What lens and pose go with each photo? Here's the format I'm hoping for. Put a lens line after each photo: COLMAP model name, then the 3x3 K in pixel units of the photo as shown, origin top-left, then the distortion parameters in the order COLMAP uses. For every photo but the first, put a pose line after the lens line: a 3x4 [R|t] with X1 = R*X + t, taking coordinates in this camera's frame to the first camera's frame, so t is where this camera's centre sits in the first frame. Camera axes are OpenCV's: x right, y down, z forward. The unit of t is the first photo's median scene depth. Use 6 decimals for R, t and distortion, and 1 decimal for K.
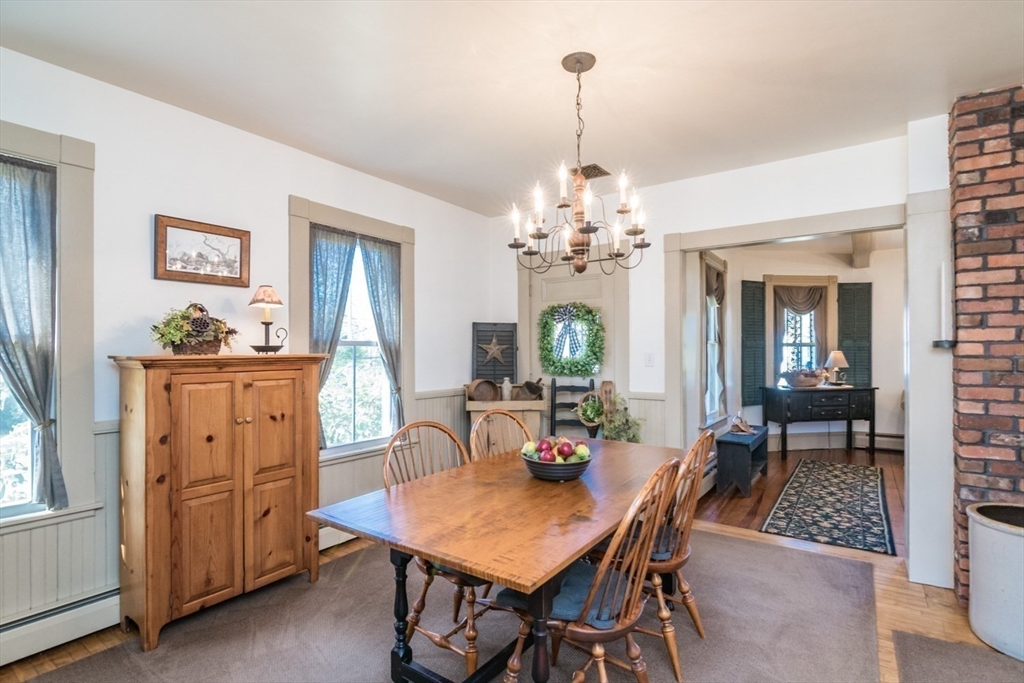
lens RADIAL K [[503.1, 0, 510.7], [0, 503.1, 341.4], [0, 0, 1]] dist [-0.017608, -0.000369]
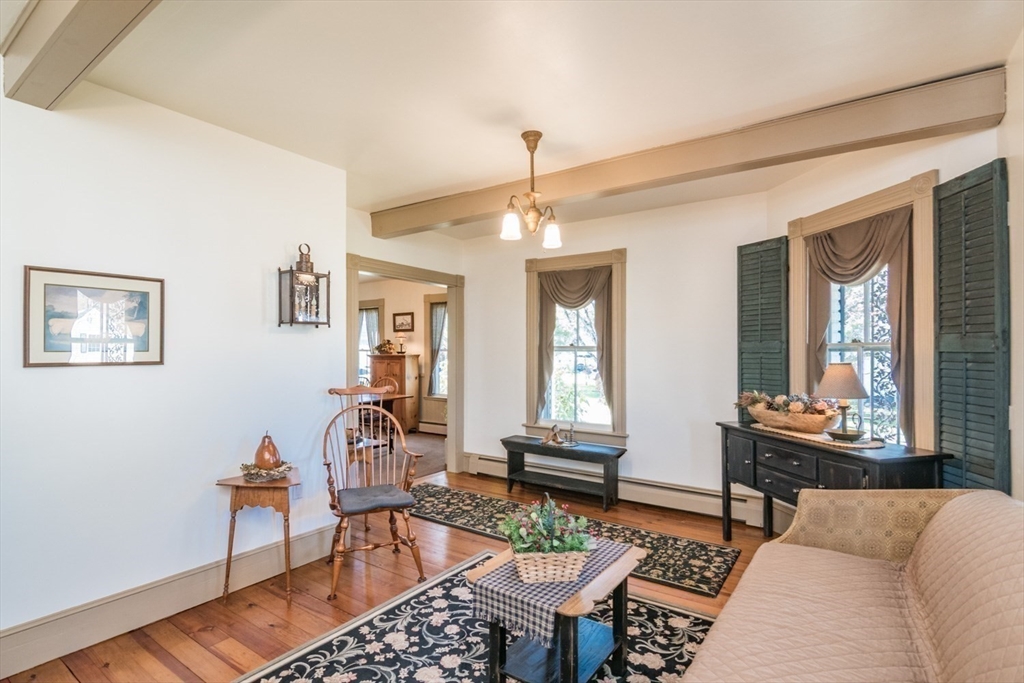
lens RADIAL K [[503.1, 0, 508.7], [0, 503.1, 352.1], [0, 0, 1]] dist [-0.017608, -0.000369]
pose [[0.012153, -0.014437, -0.999822, 1.740169], [-0.007366, 0.999867, -0.014527, 0.034917], [0.999899, 0.007541, 0.012045, 1.115839]]
